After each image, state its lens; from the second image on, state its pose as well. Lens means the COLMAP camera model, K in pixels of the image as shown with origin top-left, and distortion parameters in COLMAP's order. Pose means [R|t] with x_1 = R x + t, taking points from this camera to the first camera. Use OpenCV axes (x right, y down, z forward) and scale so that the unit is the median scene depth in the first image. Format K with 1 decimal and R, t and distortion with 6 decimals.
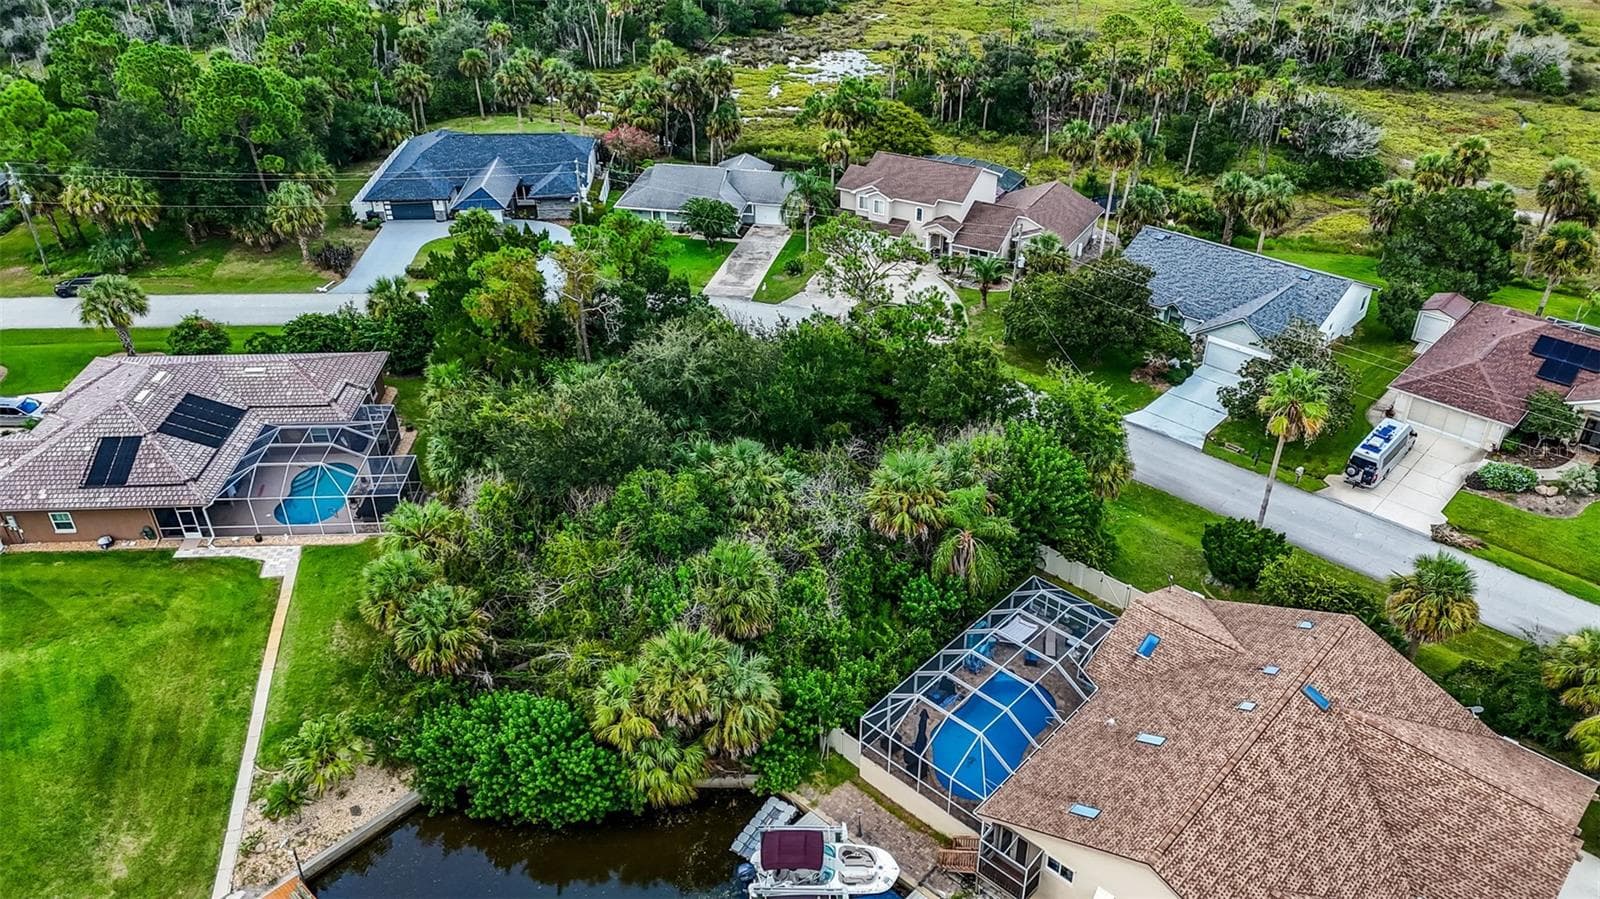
lens RADIAL K [[1171.1, 0, 801.7], [0, 1171.1, 456.2], [0, 0, 1]] dist [0.084777, -0.081277]
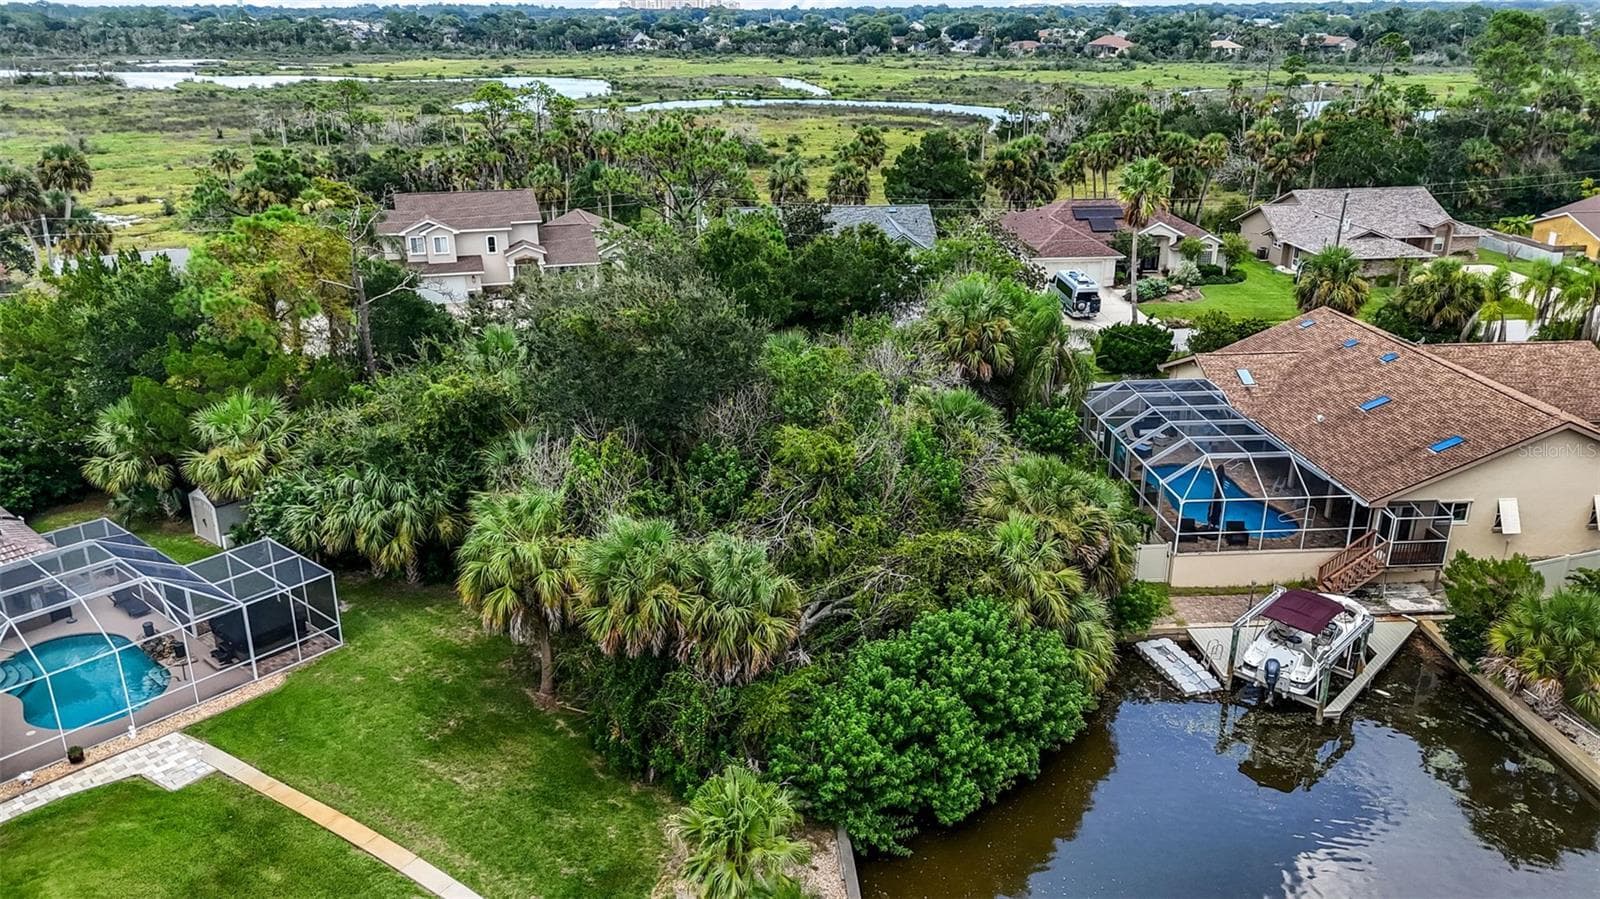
lens RADIAL K [[1171.1, 0, 801.9], [0, 1171.1, 448.5], [0, 0, 1]] dist [0.084777, -0.081277]
pose [[0.674937, -0.250854, 0.693926, -0.488105], [0.394476, 0.917432, -0.052030, 0.083221], [-0.623578, 0.308854, 0.718164, 0.363995]]
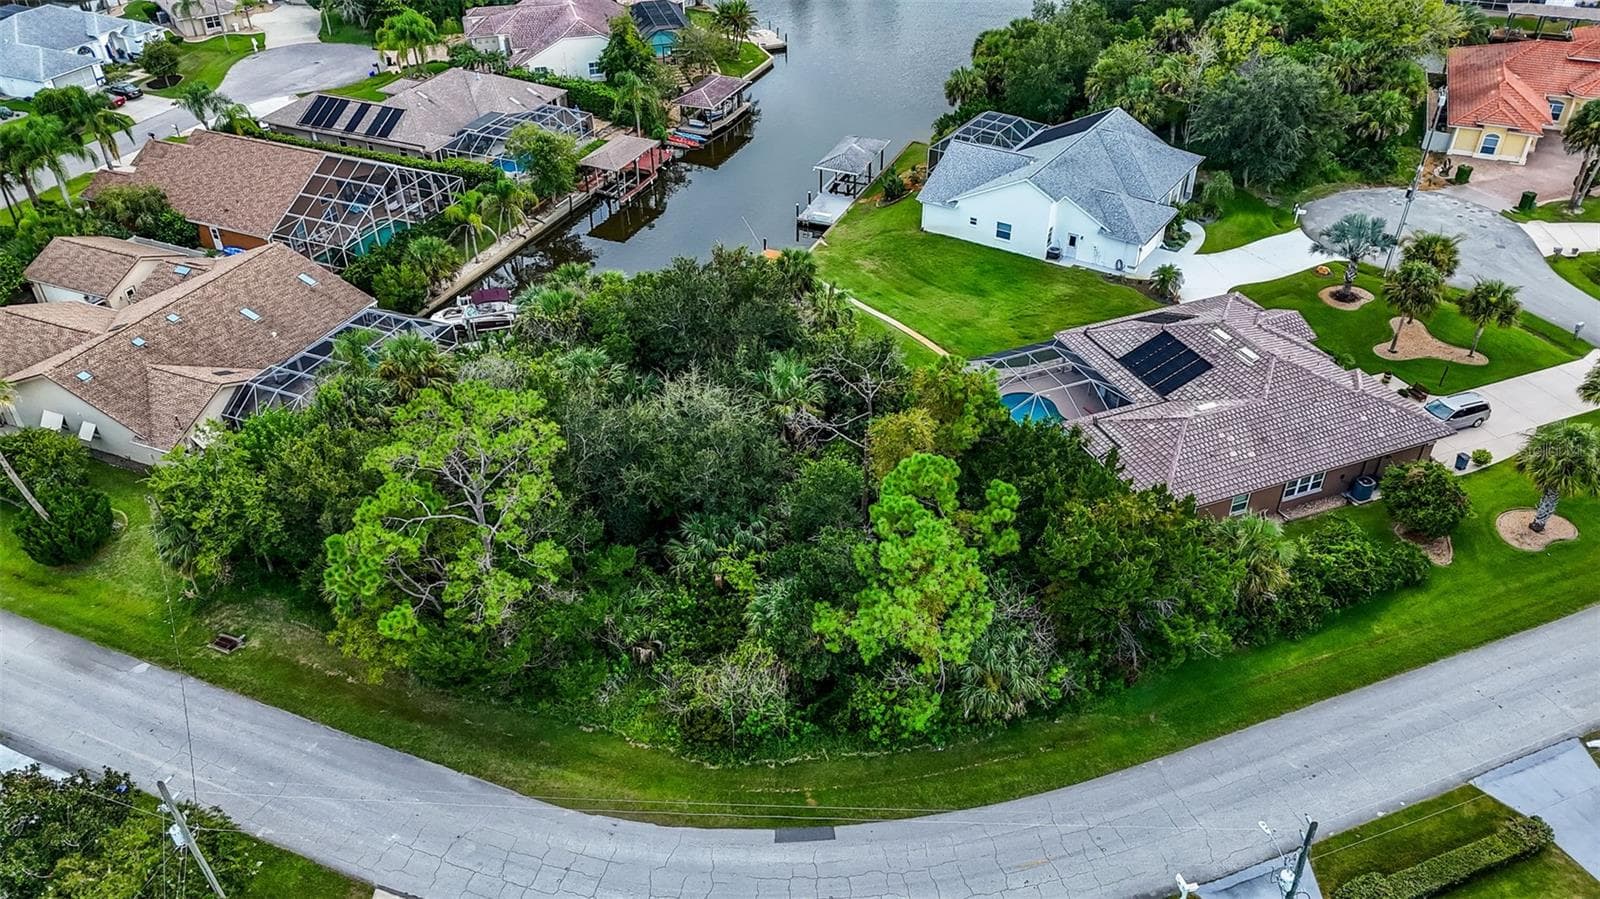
lens RADIAL K [[1171.1, 0, 800.8], [0, 1171.1, 453.0], [0, 0, 1]] dist [0.084777, -0.081277]
pose [[-0.937001, 0.214099, -0.276026, 0.057719], [-0.176429, 0.391939, 0.902916, -0.752795], [0.301499, 0.894732, -0.329474, 1.180406]]
